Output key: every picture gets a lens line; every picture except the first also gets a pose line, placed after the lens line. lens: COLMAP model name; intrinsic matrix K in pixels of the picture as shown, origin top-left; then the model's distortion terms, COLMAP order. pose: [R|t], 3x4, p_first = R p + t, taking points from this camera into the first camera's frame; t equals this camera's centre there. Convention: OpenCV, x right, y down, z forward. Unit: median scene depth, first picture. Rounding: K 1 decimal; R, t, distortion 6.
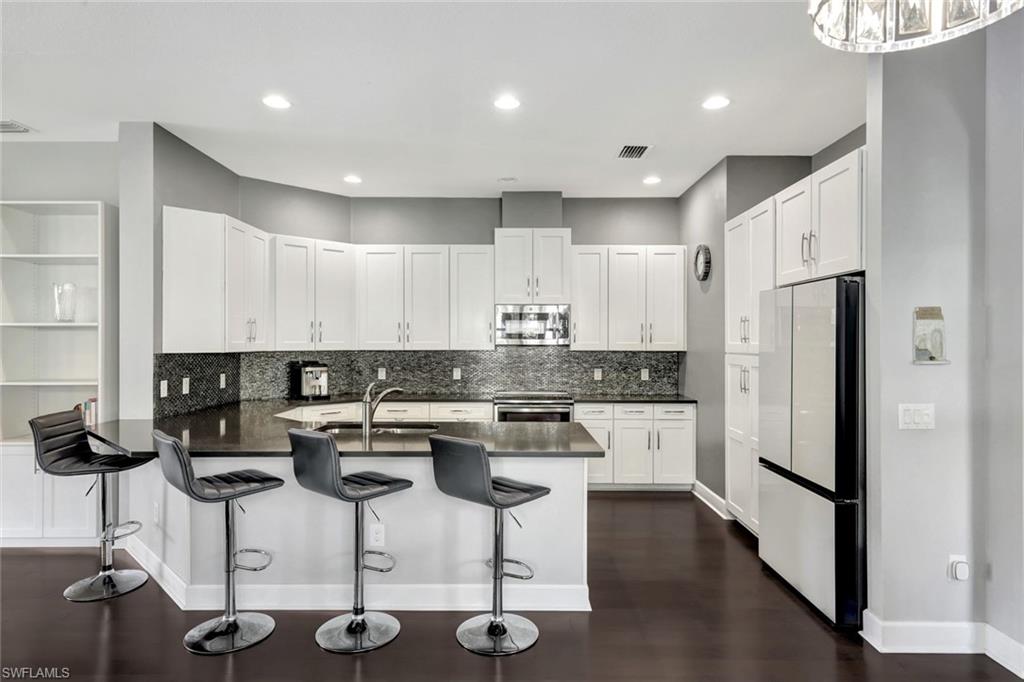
lens RADIAL K [[592.9, 0, 512.0], [0, 592.9, 341.0], [0, 0, 1]] dist [0.020869, -0.000323]
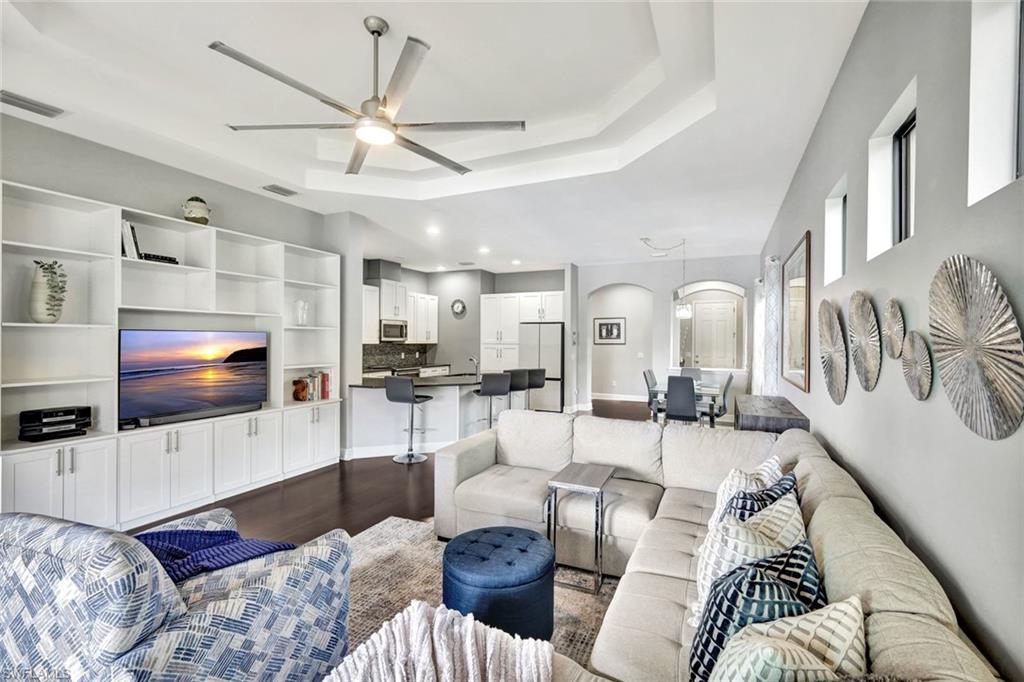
lens RADIAL K [[450.2, 0, 514.2], [0, 450.2, 336.8], [0, 0, 1]] dist [0.016365, -0.000169]
pose [[0.420094, 0.007266, 0.907451, -1.199214], [-0.005966, 0.999968, -0.005245, -0.001568], [-0.907461, -0.003210, 0.420124, 0.020349]]
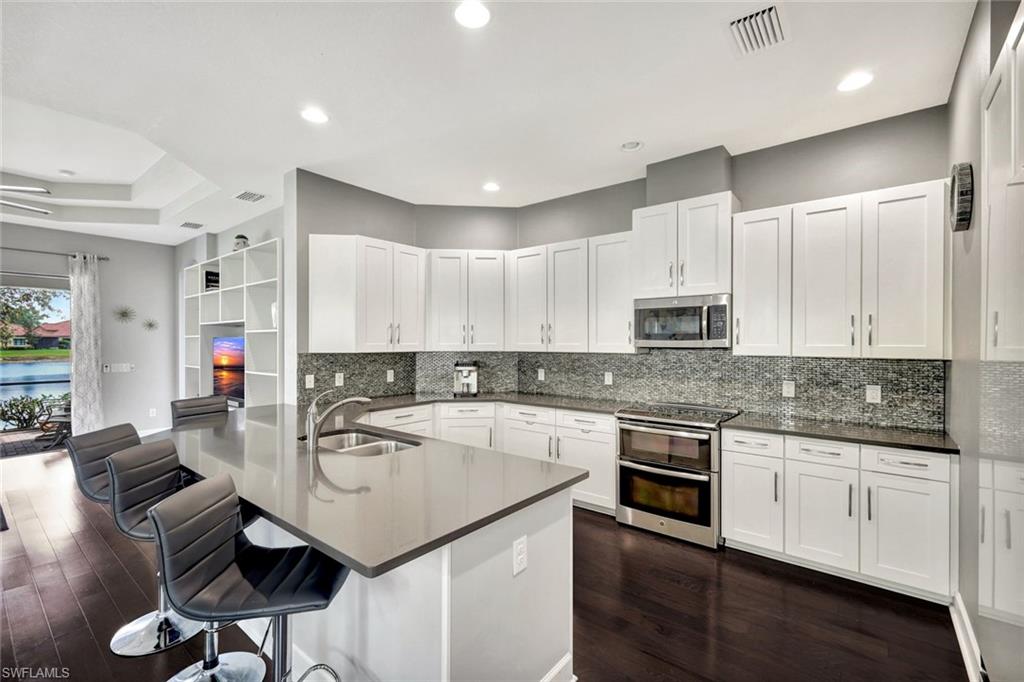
lens RADIAL K [[446.7, 0, 512.0], [0, 446.7, 341.0], [0, 0, 1]] dist [0.004155, -0.000095]
pose [[0.777304, -0.002749, -0.629119, 0.249940], [0.001245, 0.999995, -0.002832, -0.000702], [0.629124, 0.001418, 0.777304, 0.410643]]
